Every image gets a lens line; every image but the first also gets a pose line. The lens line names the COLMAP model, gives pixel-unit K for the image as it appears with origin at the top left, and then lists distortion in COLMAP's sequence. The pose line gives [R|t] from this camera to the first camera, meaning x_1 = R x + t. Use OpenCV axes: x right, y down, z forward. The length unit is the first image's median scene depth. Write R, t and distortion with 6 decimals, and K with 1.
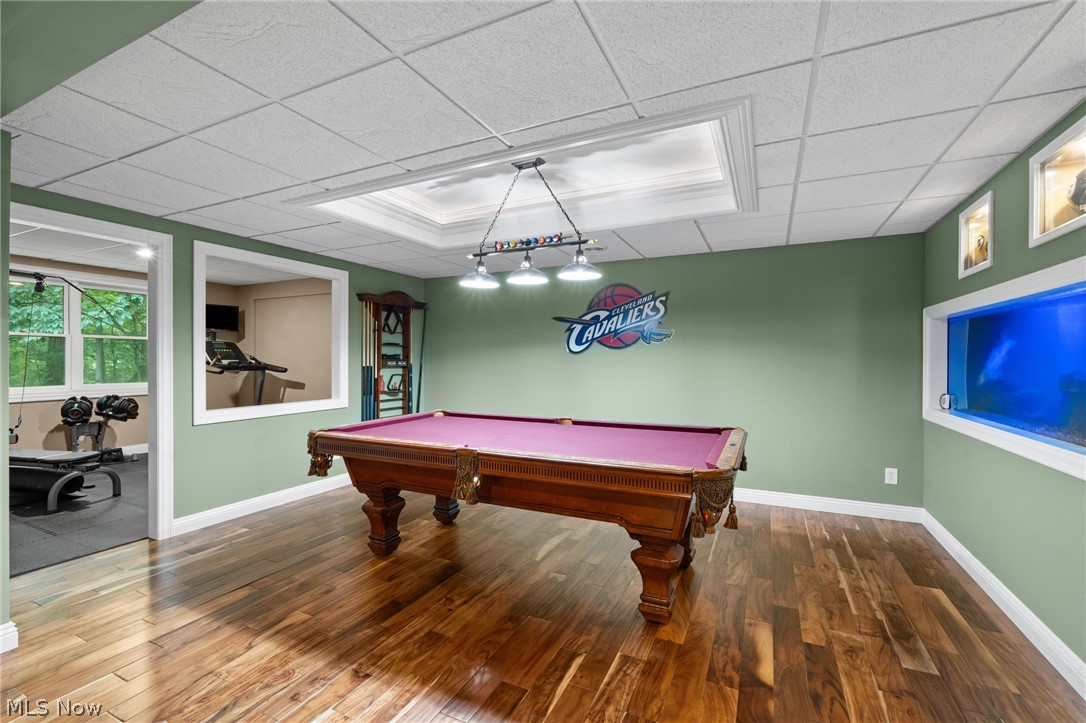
lens RADIAL K [[467.2, 0, 547.2], [0, 467.2, 364.4], [0, 0, 1]] dist [0.001550, -0.000264]
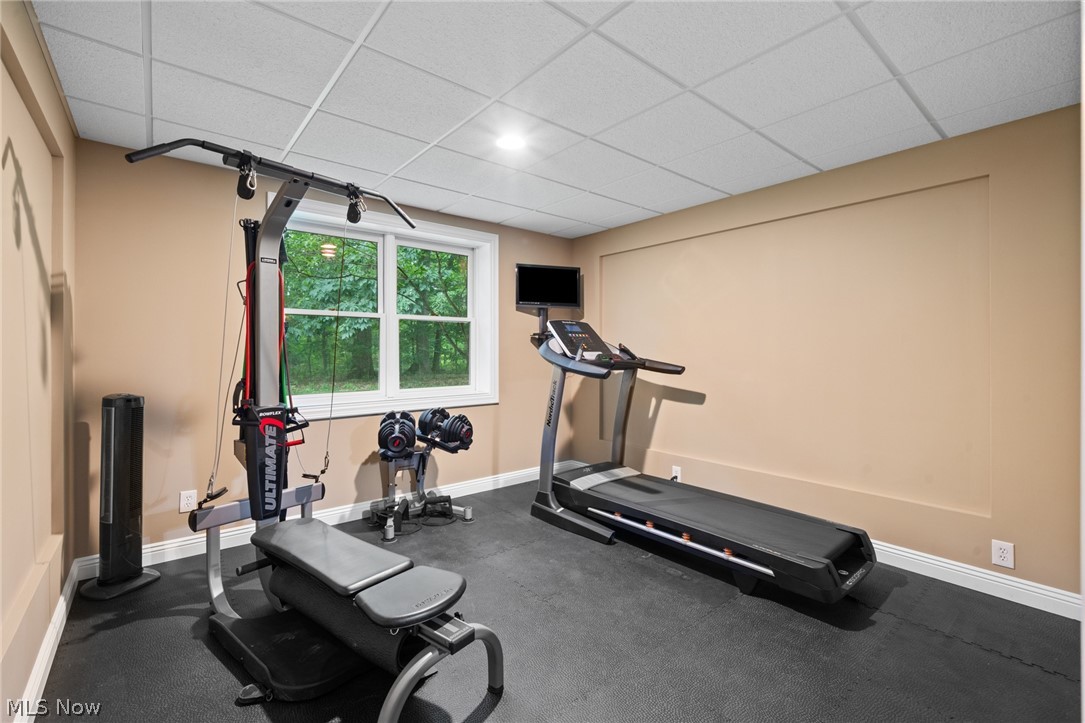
lens RADIAL K [[466.8, 0, 537.9], [0, 466.8, 352.3], [0, 0, 1]] dist [0.001550, -0.000264]
pose [[0.904281, 0.001413, -0.426935, -0.466531], [-0.003124, 0.999990, -0.003308, -0.005746], [0.426925, 0.004326, 0.904276, 0.425399]]
